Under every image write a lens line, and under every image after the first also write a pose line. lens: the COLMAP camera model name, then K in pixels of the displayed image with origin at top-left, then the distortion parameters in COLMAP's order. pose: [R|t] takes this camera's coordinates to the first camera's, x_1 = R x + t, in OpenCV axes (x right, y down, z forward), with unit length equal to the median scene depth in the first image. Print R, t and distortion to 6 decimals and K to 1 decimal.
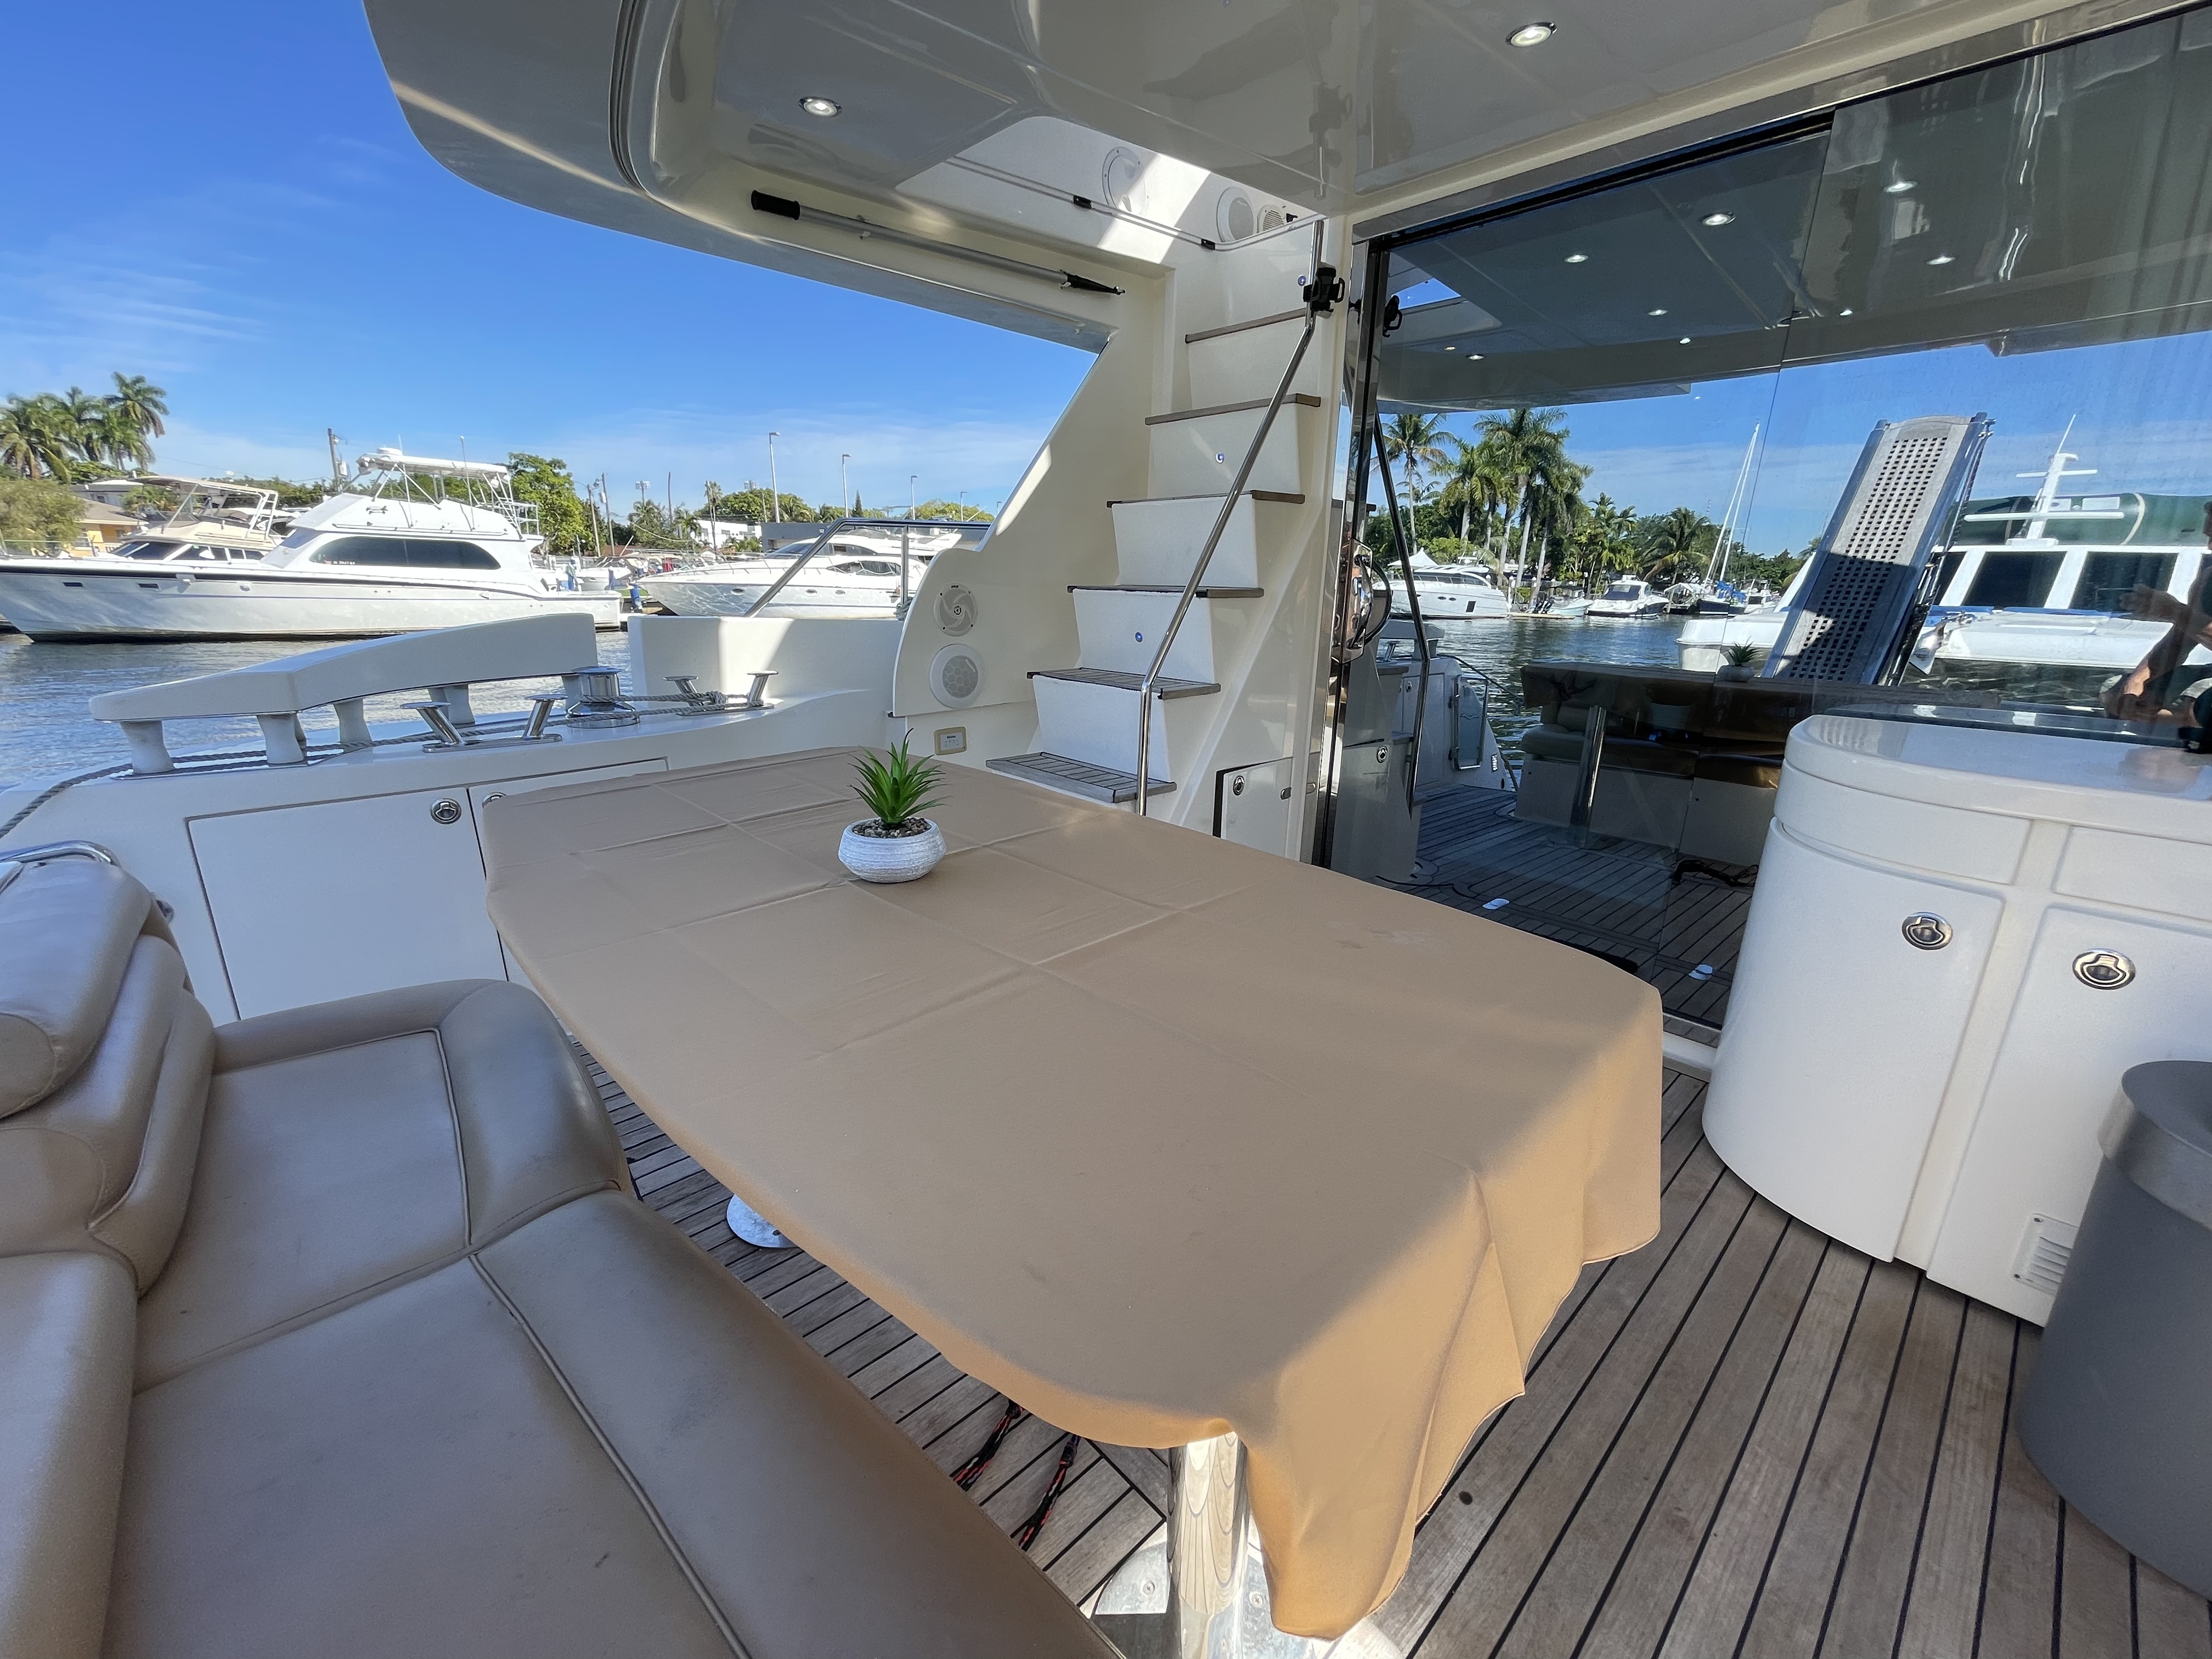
lens RADIAL K [[885.7, 0, 1102.0], [0, 885.7, 834.7], [0, 0, 1]] dist [-0.001011, 0.000314]
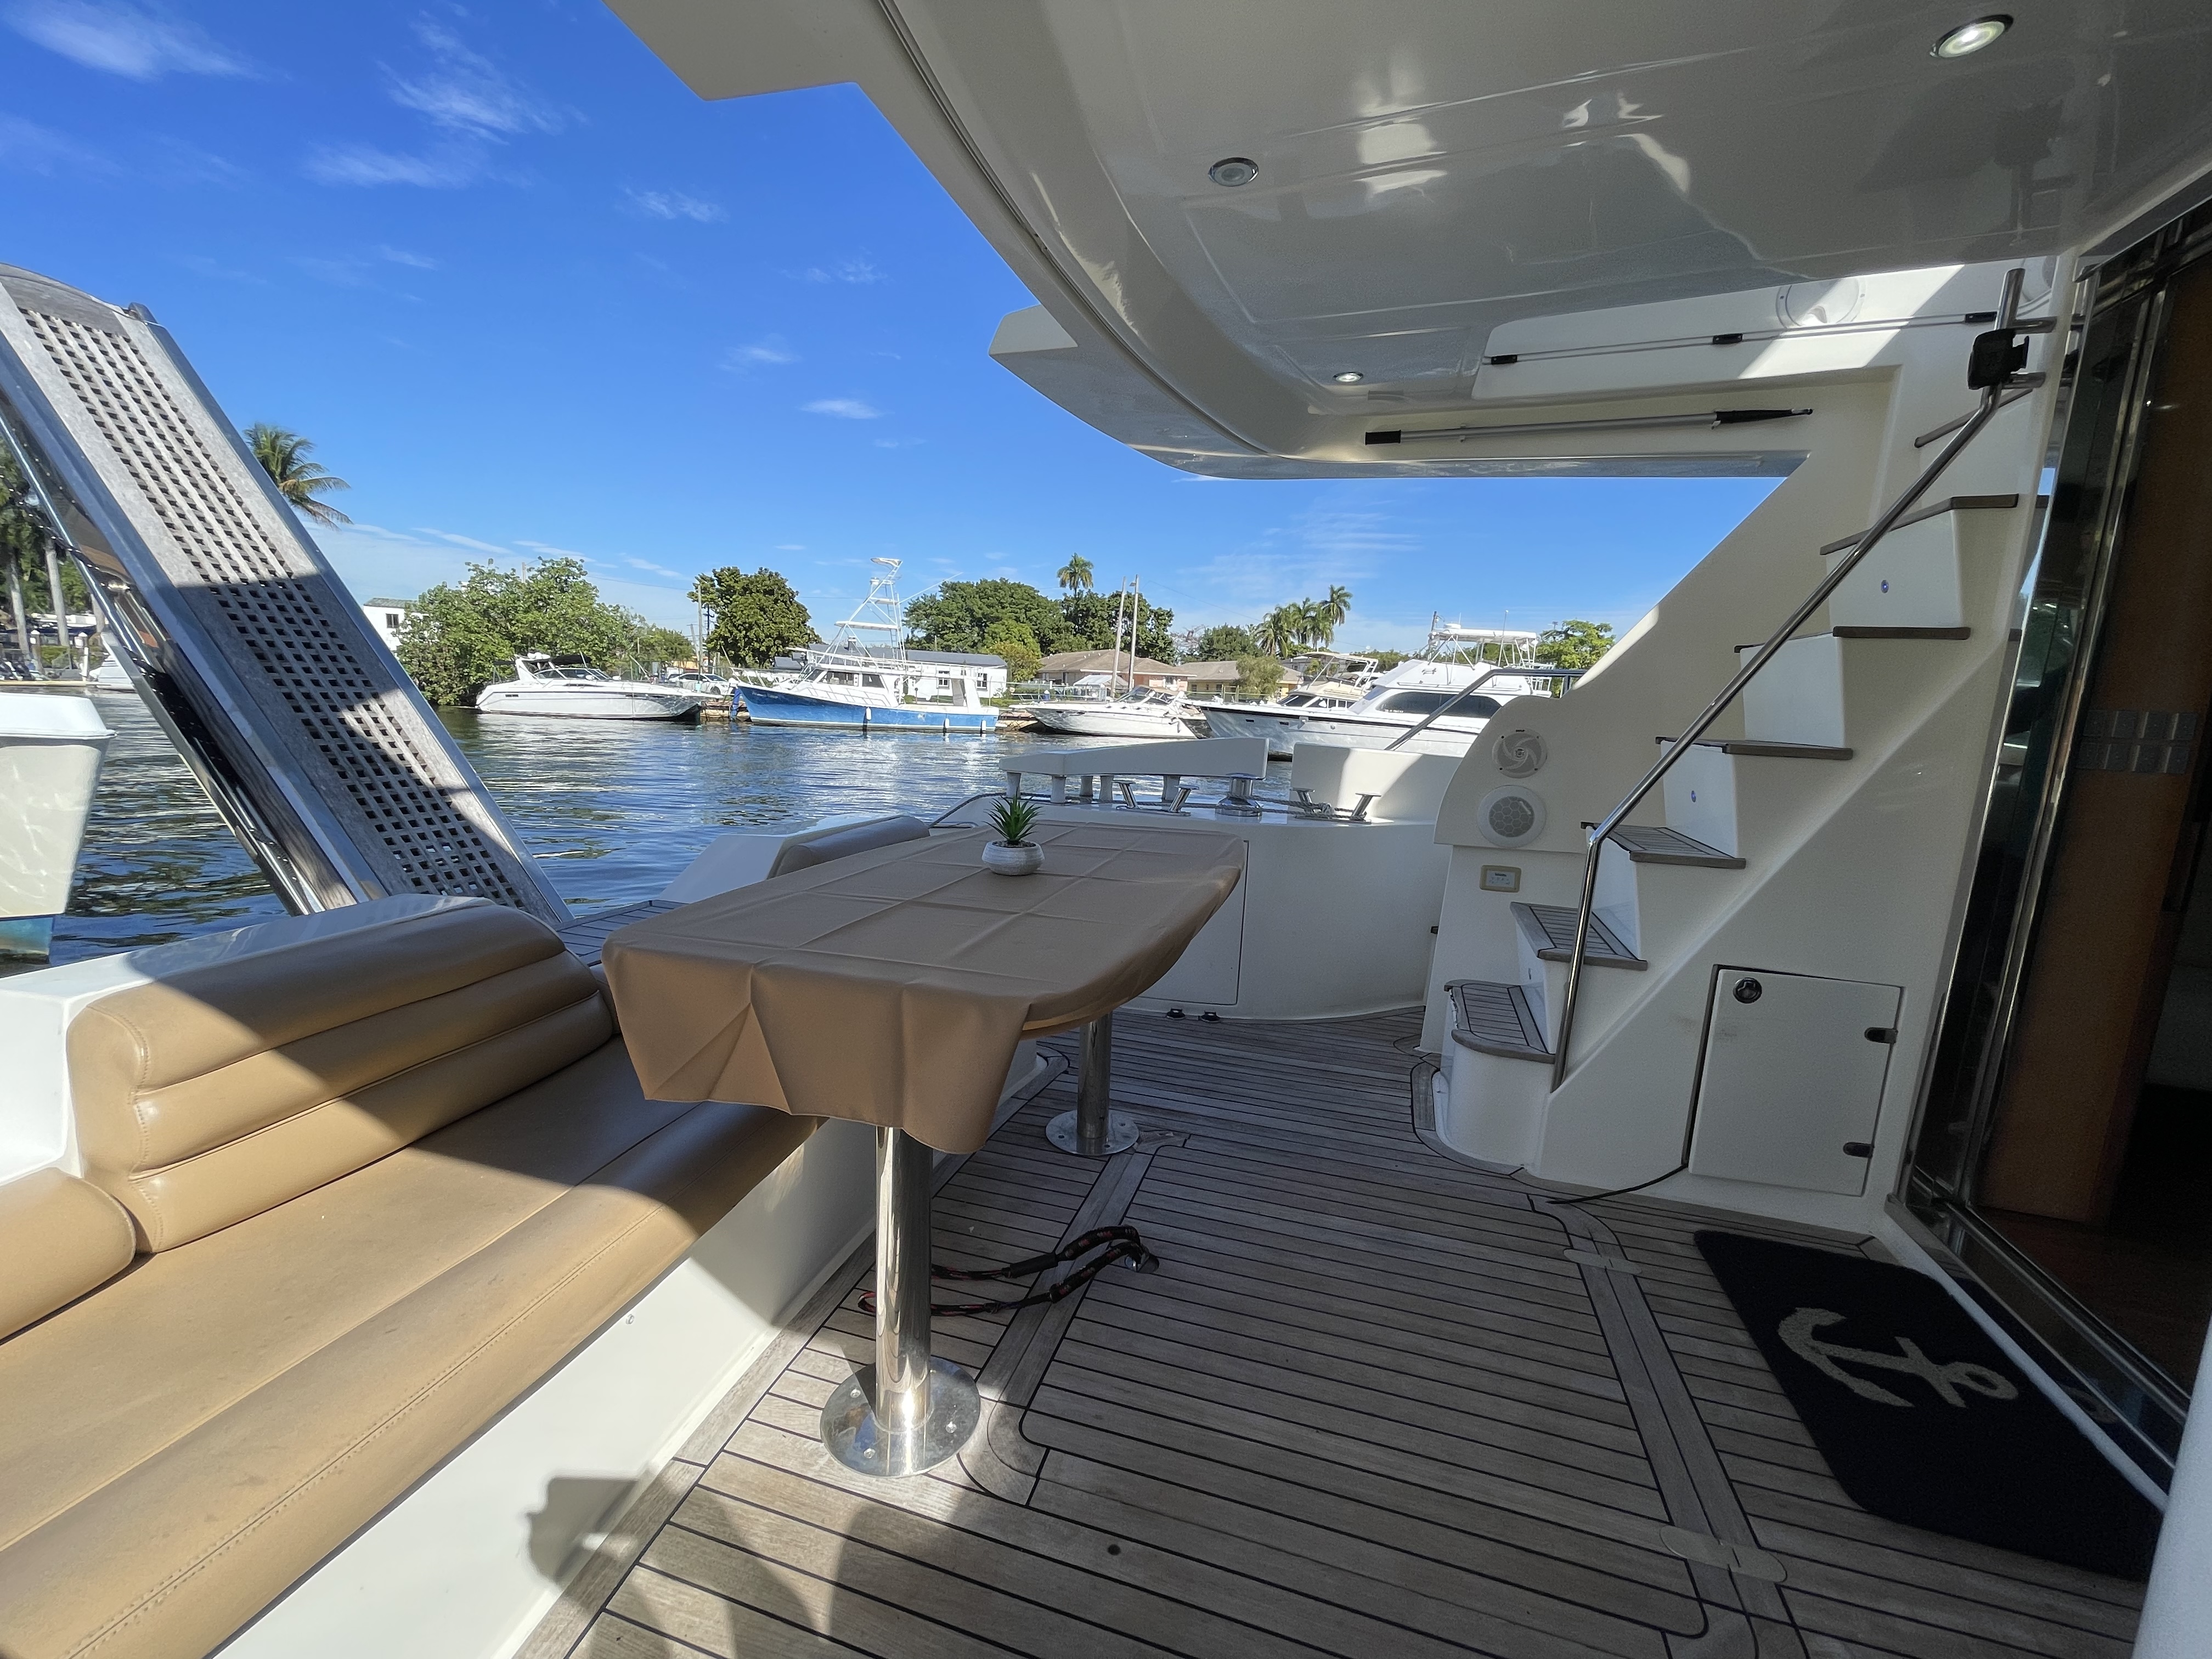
lens RADIAL K [[886.4, 0, 1098.8], [0, 886.4, 840.0], [0, 0, 1]] dist [-0.000256, 0.000096]
pose [[0.511525, 0.145102, -0.846928, 0.463972], [-0.279013, 0.960279, -0.003995, -0.017370], [0.812708, 0.238348, 0.531692, 0.083361]]
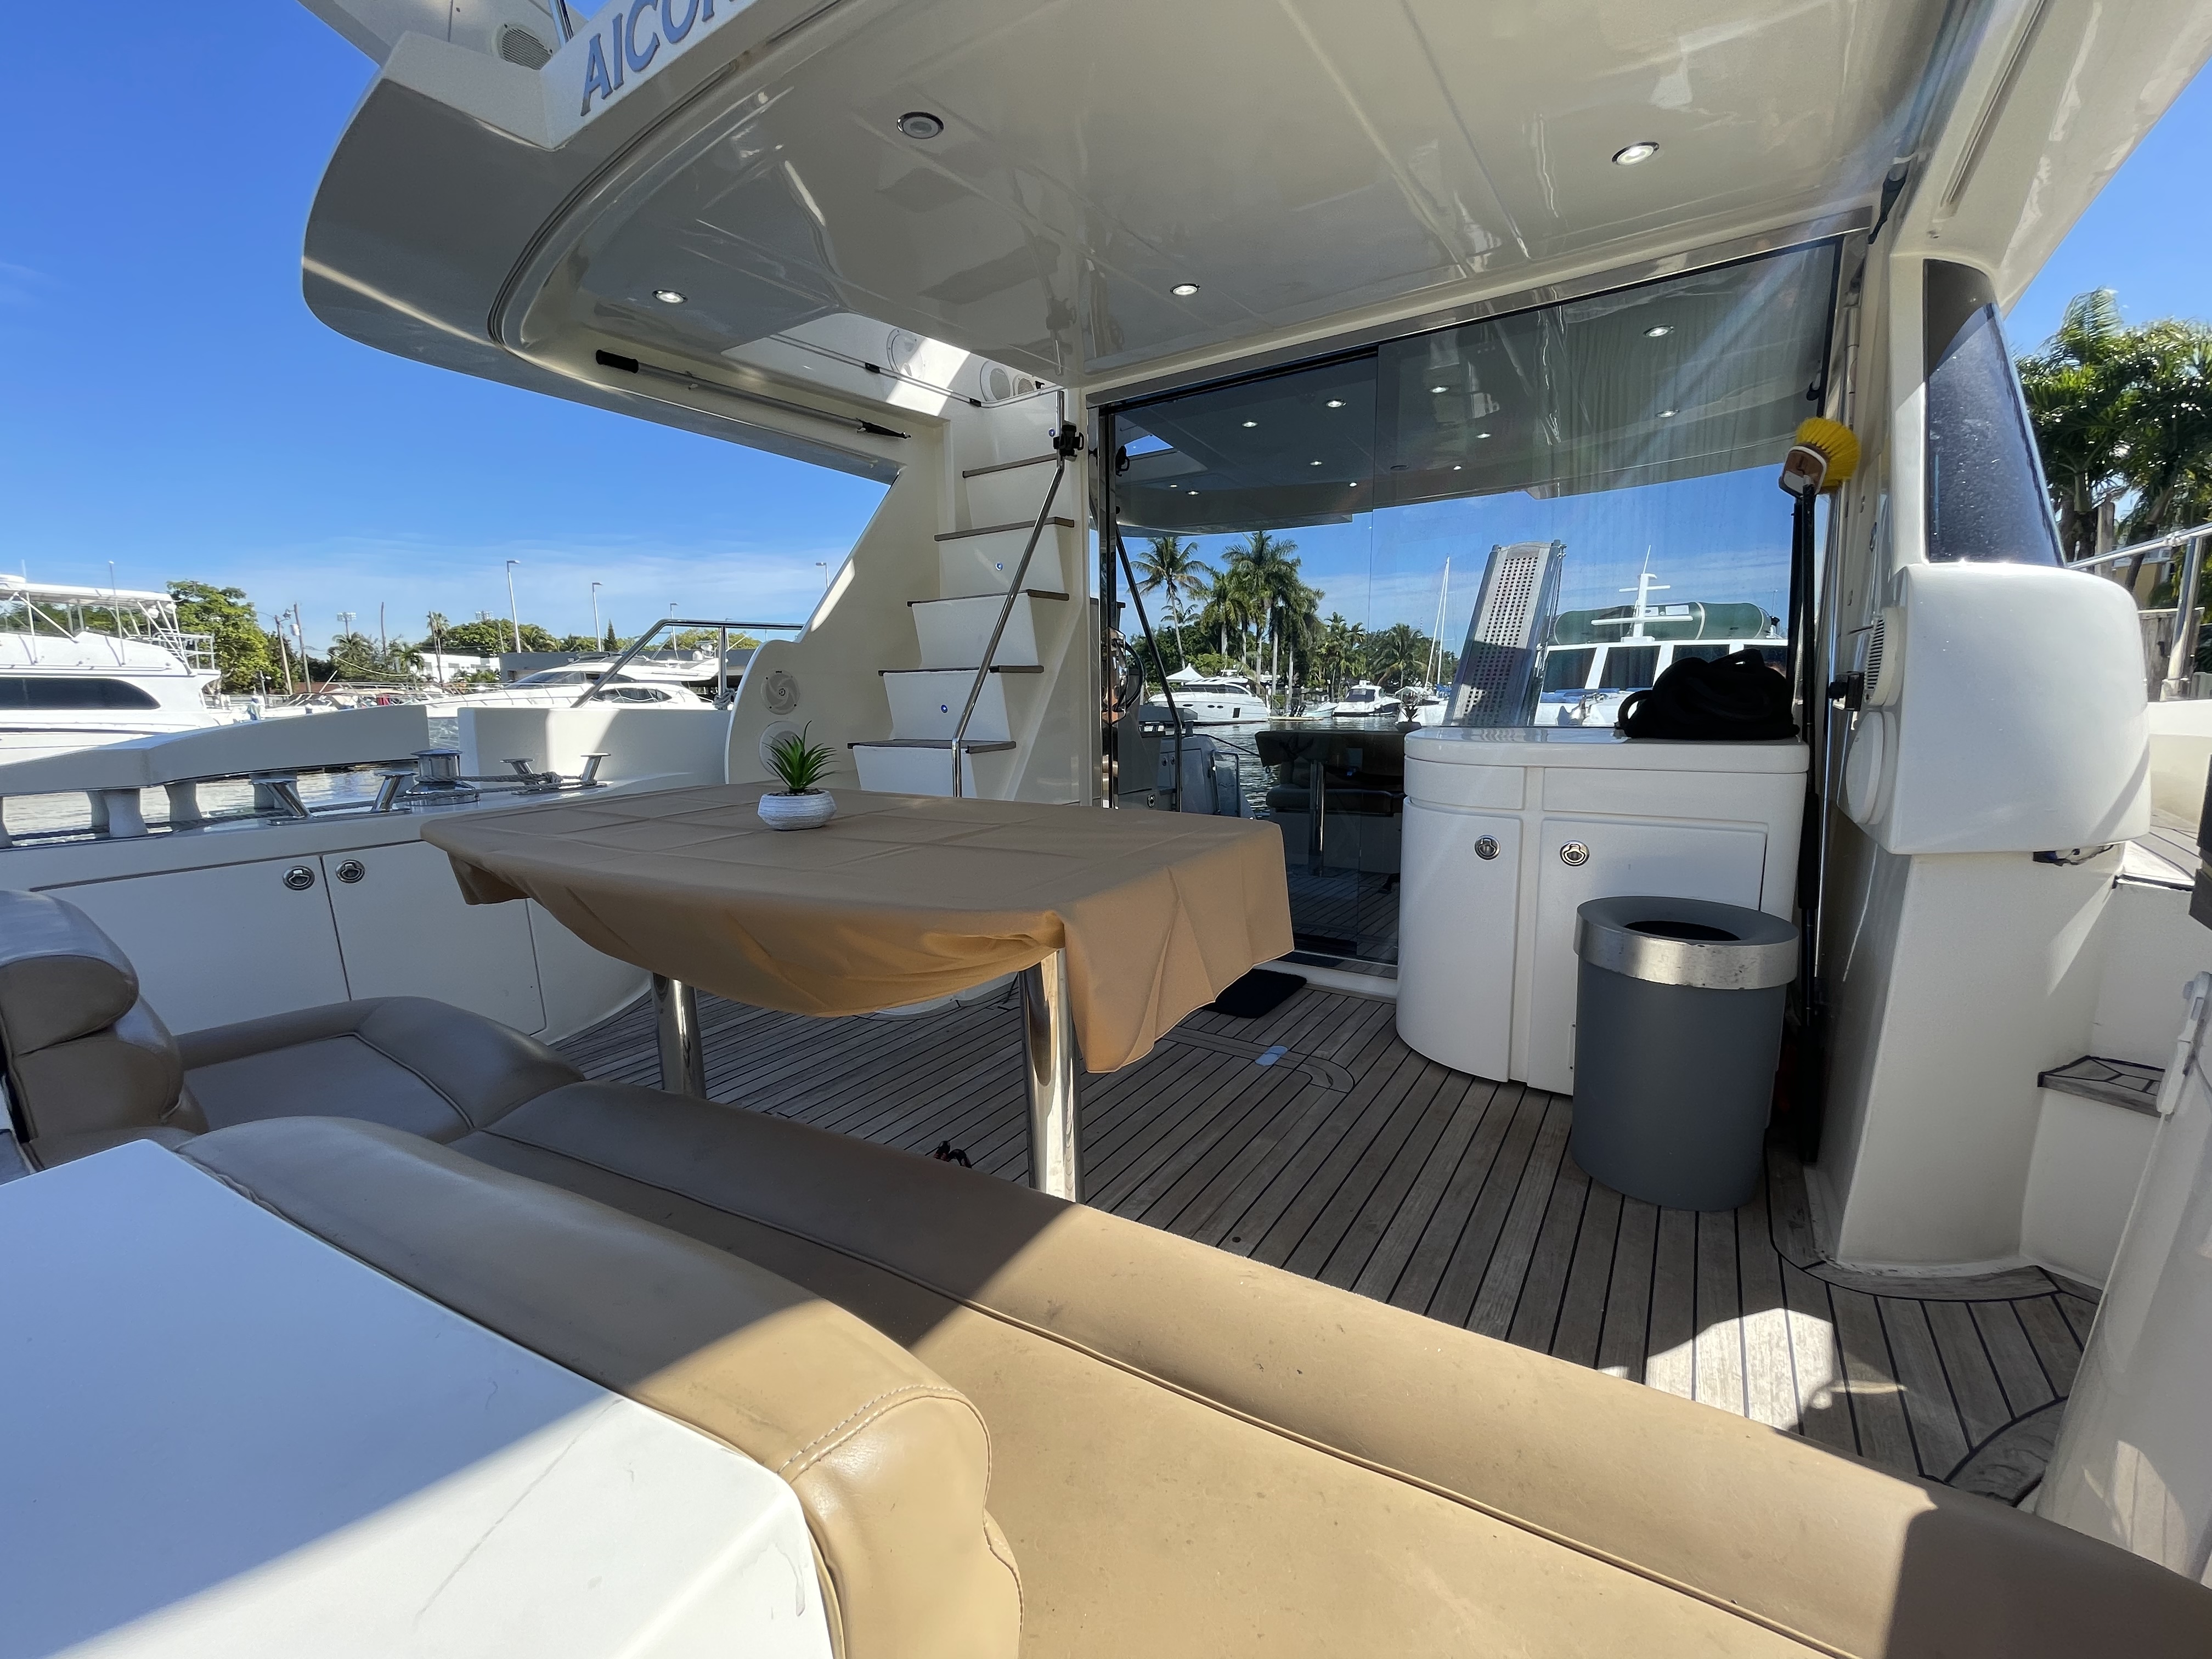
lens RADIAL K [[894.7, 0, 1100.4], [0, 894.7, 841.5], [0, 0, 1]] dist [-0.001681, 0.004969]
pose [[0.972227, -0.069215, 0.223570, -0.034682], [0.095943, 0.989180, -0.110982, 0.105537], [-0.213470, 0.129349, 0.968349, -0.185509]]
